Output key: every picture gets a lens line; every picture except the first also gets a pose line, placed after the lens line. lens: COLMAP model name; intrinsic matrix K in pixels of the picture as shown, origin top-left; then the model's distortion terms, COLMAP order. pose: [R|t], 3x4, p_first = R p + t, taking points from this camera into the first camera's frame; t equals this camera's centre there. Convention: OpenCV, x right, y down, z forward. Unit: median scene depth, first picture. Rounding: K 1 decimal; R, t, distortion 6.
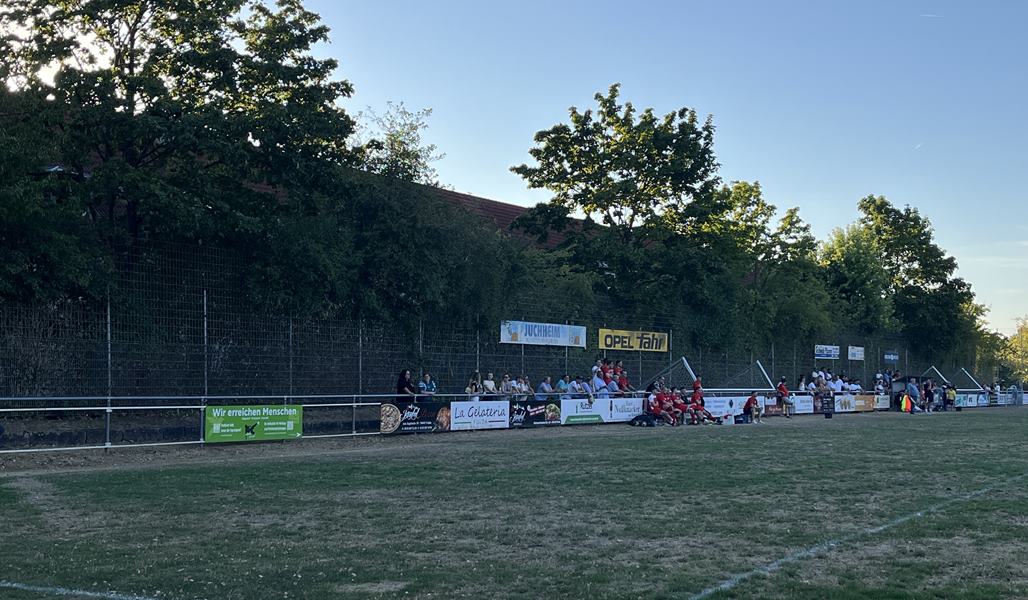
lens RADIAL K [[1330.7, 0, 512.7], [0, 1330.7, 298.6], [0, 0, 1]] dist [0.045350, 0.000000]
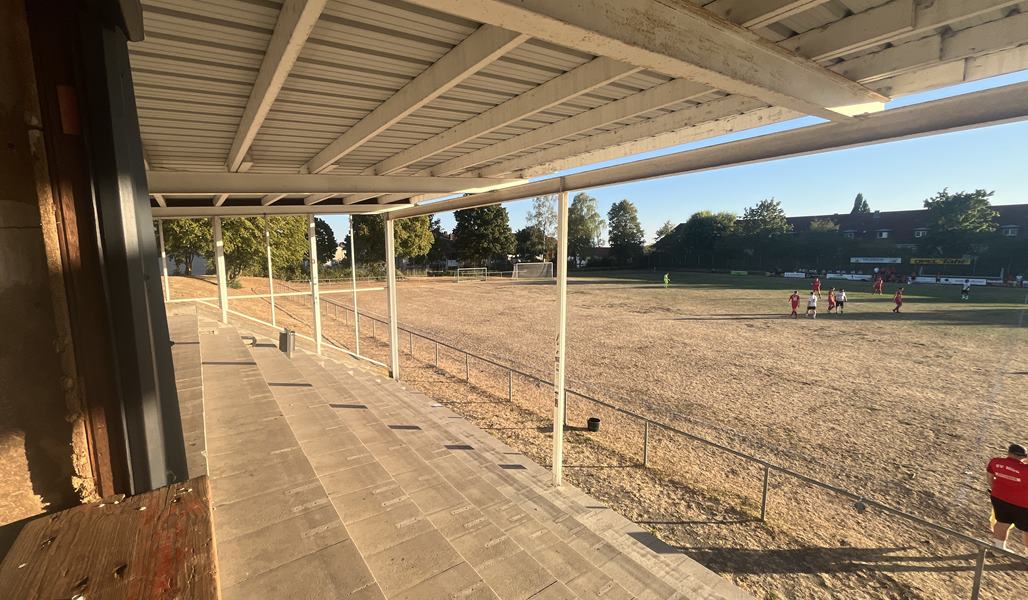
lens RADIAL K [[415.9, 0, 515.1], [0, 415.9, 299.2], [0, 0, 1]] dist [-0.000499, -0.000316]
pose [[-0.357340, 0.099070, -0.928705, 1.816156], [0.054933, 0.994866, 0.084990, -0.028613], [0.932357, -0.020646, -0.360948, 0.398171]]
